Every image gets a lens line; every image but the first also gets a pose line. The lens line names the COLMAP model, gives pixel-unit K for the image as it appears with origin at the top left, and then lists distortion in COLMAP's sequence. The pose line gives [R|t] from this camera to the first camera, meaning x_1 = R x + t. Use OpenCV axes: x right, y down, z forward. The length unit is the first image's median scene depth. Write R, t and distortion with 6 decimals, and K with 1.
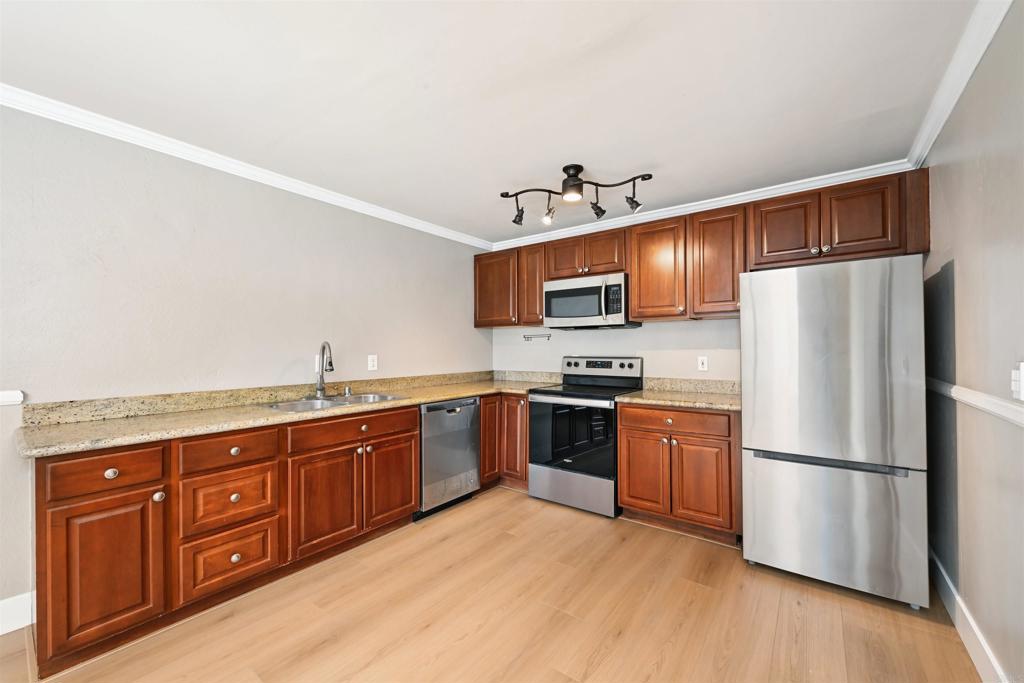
lens RADIAL K [[398.2, 0, 514.9], [0, 398.2, 343.6], [0, 0, 1]] dist [-0.002098, -0.000160]
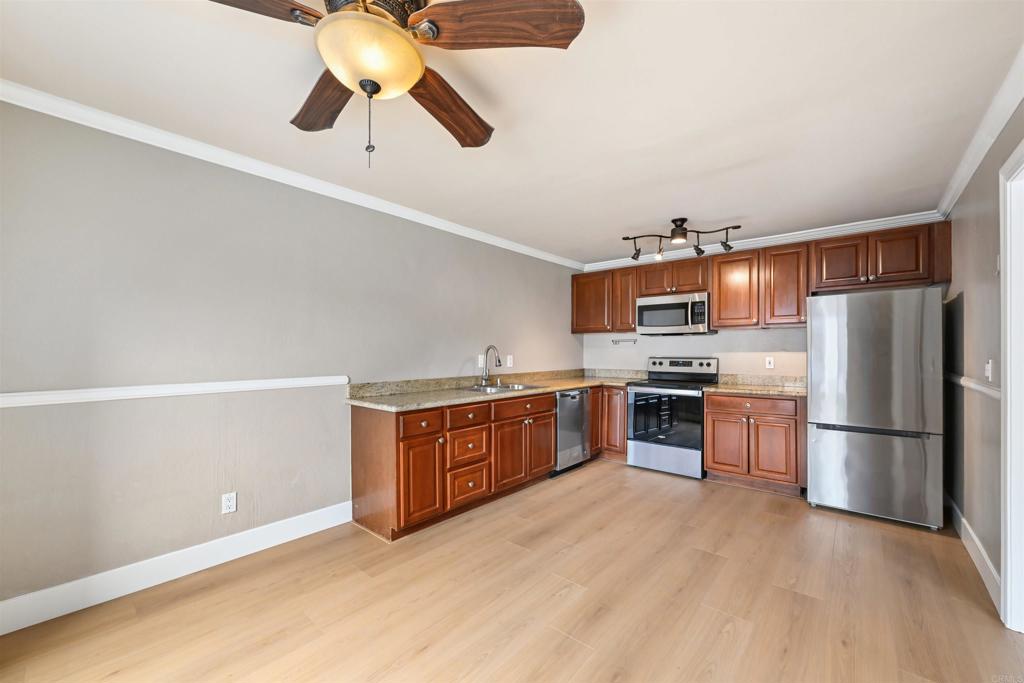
lens RADIAL K [[398.2, 0, 516.9], [0, 398.2, 349.6], [0, 0, 1]] dist [-0.002098, -0.000160]
pose [[0.998004, 0.003071, -0.063071, -0.340133], [-0.002424, 0.999944, 0.010319, -0.005445], [0.063099, -0.010145, 0.997956, -0.430947]]
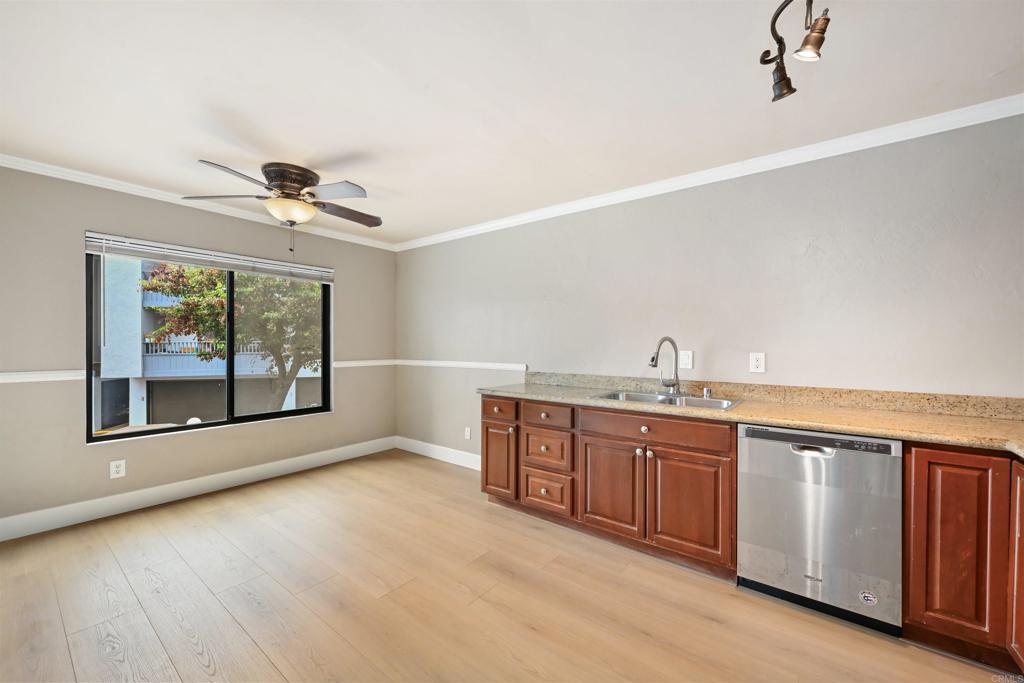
lens RADIAL K [[398.2, 0, 518.6], [0, 398.2, 344.3], [0, 0, 1]] dist [-0.002098, -0.000160]
pose [[-0.004761, 0.002187, -0.999986, 0.564831], [0.008058, 0.999965, 0.002149, 0.009237], [0.999956, -0.008048, -0.004778, 0.731792]]
